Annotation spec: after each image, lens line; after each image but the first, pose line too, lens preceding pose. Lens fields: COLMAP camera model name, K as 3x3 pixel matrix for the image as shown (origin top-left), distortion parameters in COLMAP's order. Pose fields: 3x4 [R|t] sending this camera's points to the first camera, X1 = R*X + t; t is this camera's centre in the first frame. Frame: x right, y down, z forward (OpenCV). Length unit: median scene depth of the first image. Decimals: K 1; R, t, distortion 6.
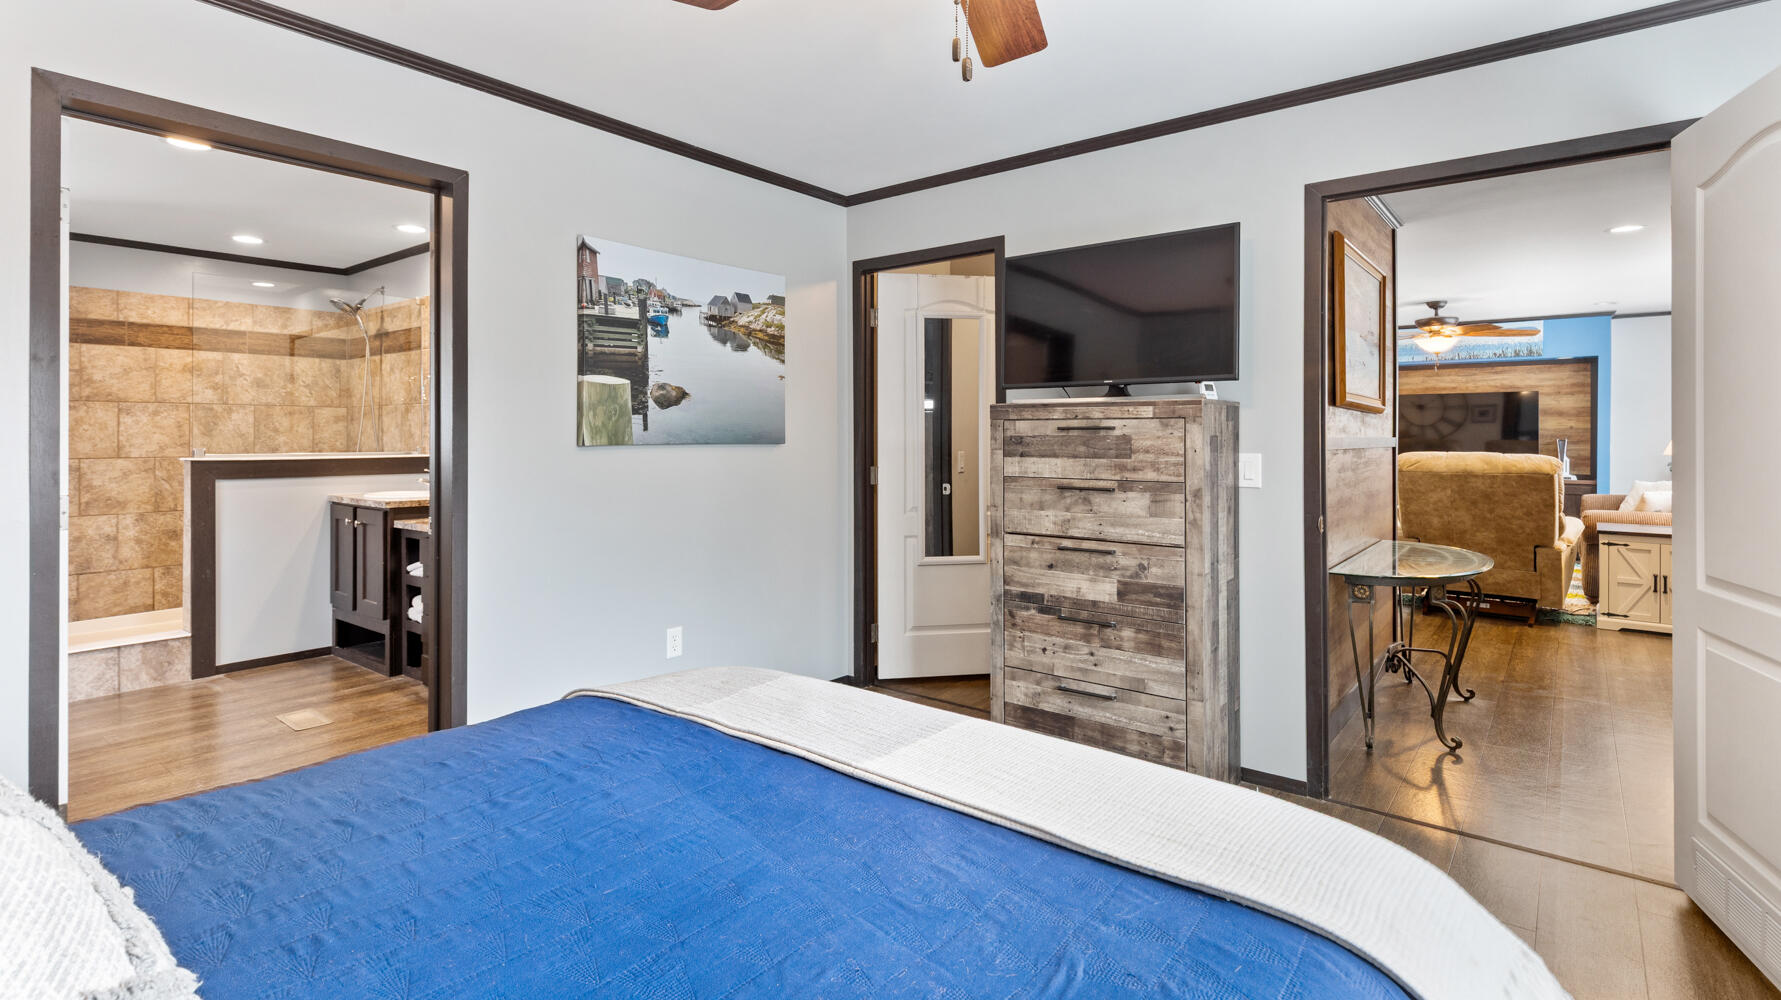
lens RADIAL K [[832.9, 0, 873.9], [0, 832.9, 432.2], [0, 0, 1]] dist [0.007432, -0.002882]
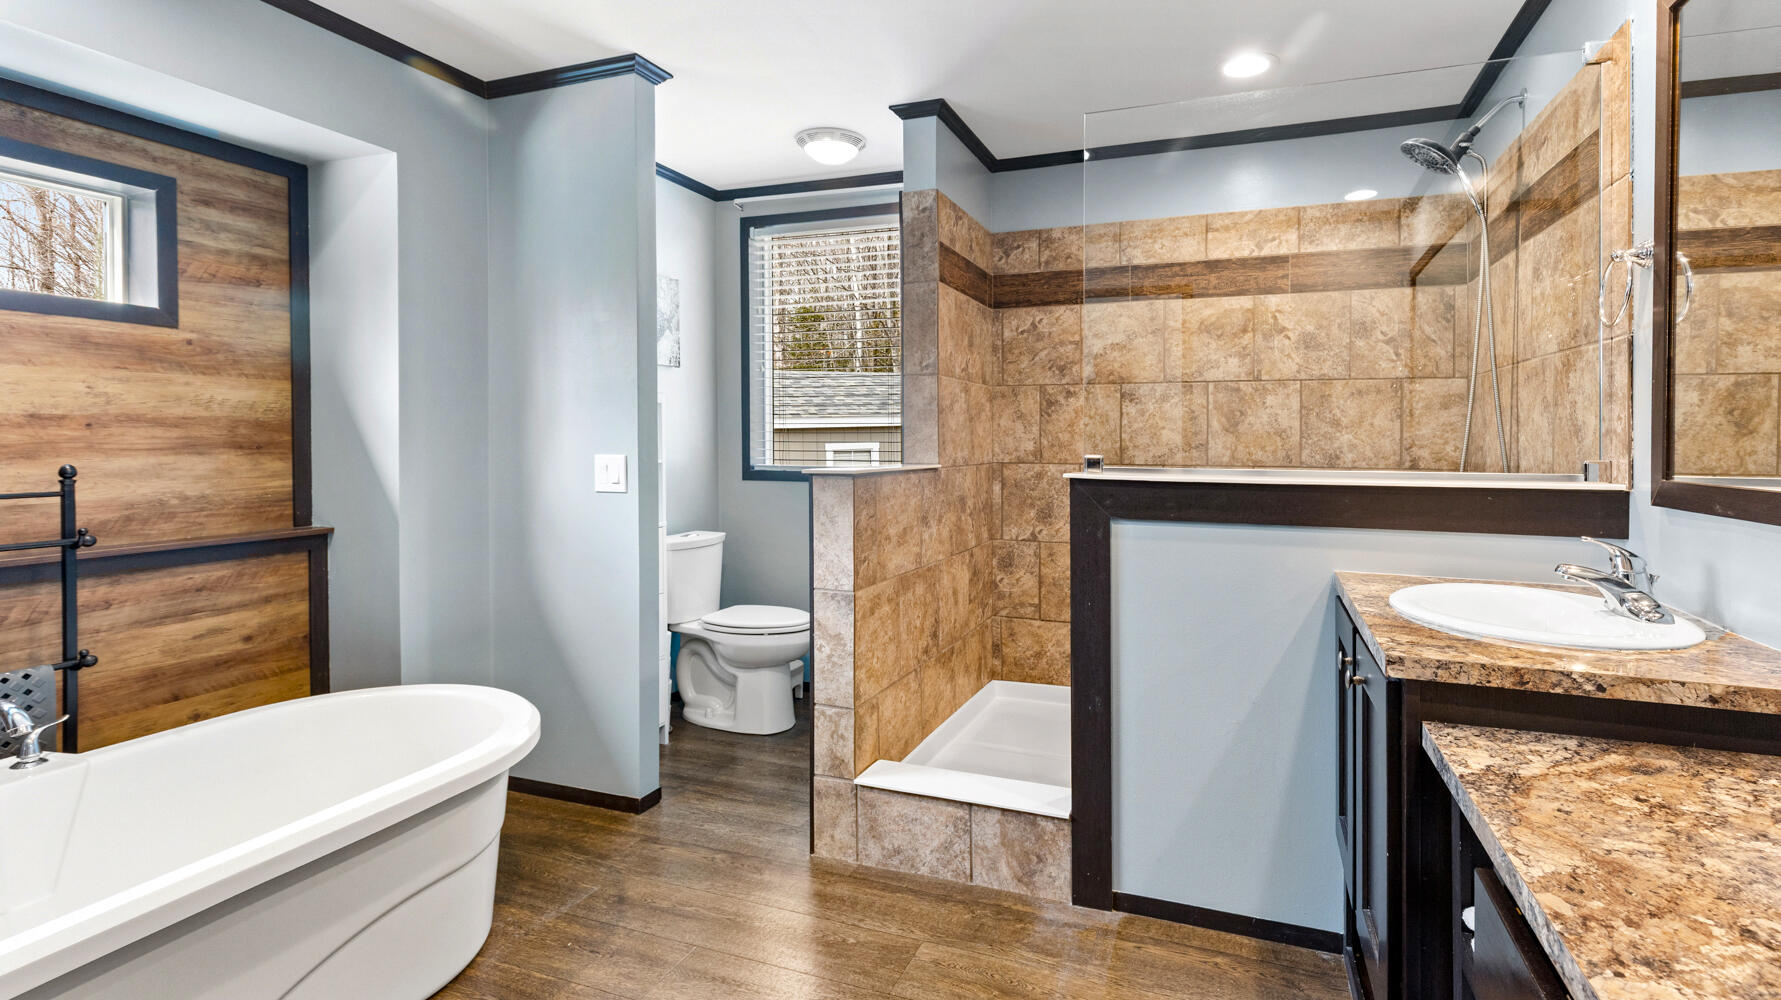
lens RADIAL K [[832.9, 0, 944.8], [0, 832.9, 430.9], [0, 0, 1]] dist [0.007432, -0.002882]
pose [[0.326139, -0.007356, -0.945293, -0.564587], [0.006527, 0.999963, -0.005529, 0.009085], [0.945299, -0.004367, 0.326175, 1.183421]]
